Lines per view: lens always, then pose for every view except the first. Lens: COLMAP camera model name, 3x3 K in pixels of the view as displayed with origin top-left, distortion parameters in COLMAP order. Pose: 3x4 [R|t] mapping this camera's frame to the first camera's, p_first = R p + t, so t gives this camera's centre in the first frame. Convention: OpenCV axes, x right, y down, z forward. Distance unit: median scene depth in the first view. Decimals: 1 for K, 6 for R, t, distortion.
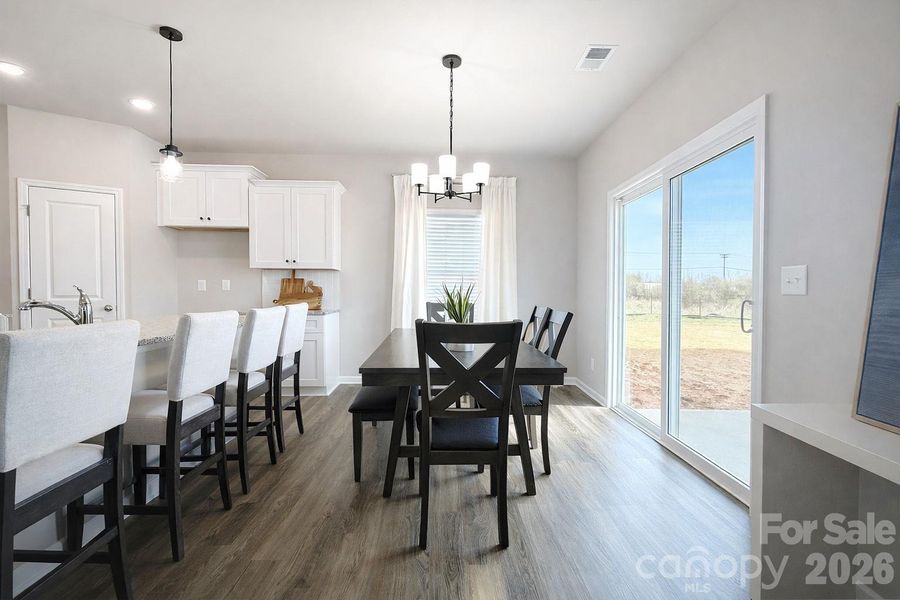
lens RADIAL K [[381.4, 0, 453.3], [0, 381.4, 296.2], [0, 0, 1]] dist [-0.008423, 0.000659]
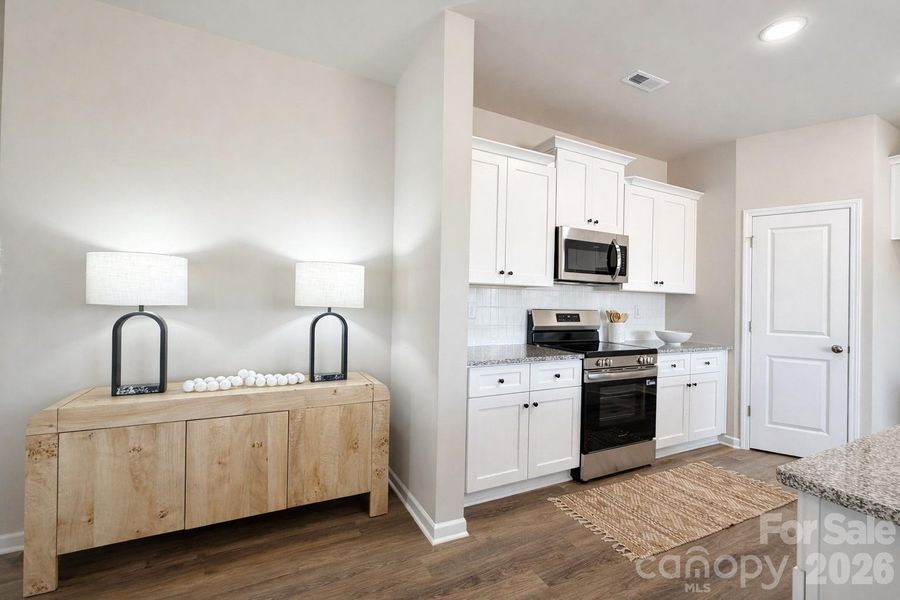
lens RADIAL K [[381.4, 0, 460.8], [0, 381.4, 298.5], [0, 0, 1]] dist [-0.008423, 0.000659]
pose [[0.407583, -0.008079, -0.913133, -0.488104], [-0.036253, 0.999029, -0.025021, -0.026436], [0.912448, 0.043302, 0.406894, -0.065961]]
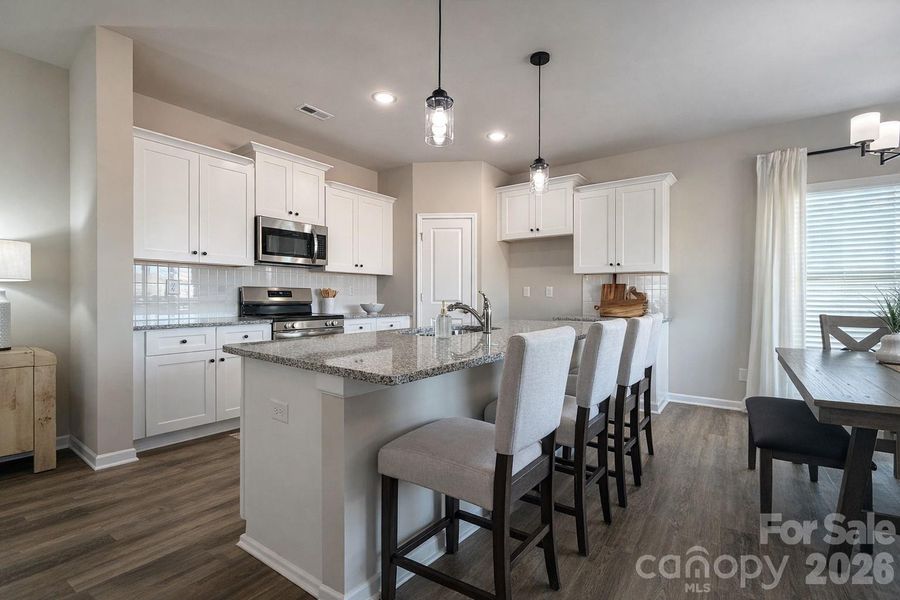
lens RADIAL K [[381.4, 0, 449.1], [0, 381.4, 297.8], [0, 0, 1]] dist [-0.008423, 0.000659]
pose [[0.767934, 0.002542, -0.640524, -0.154024], [-0.012071, 0.999872, -0.010503, 0.003705], [0.640415, 0.015797, 0.767867, 0.007703]]
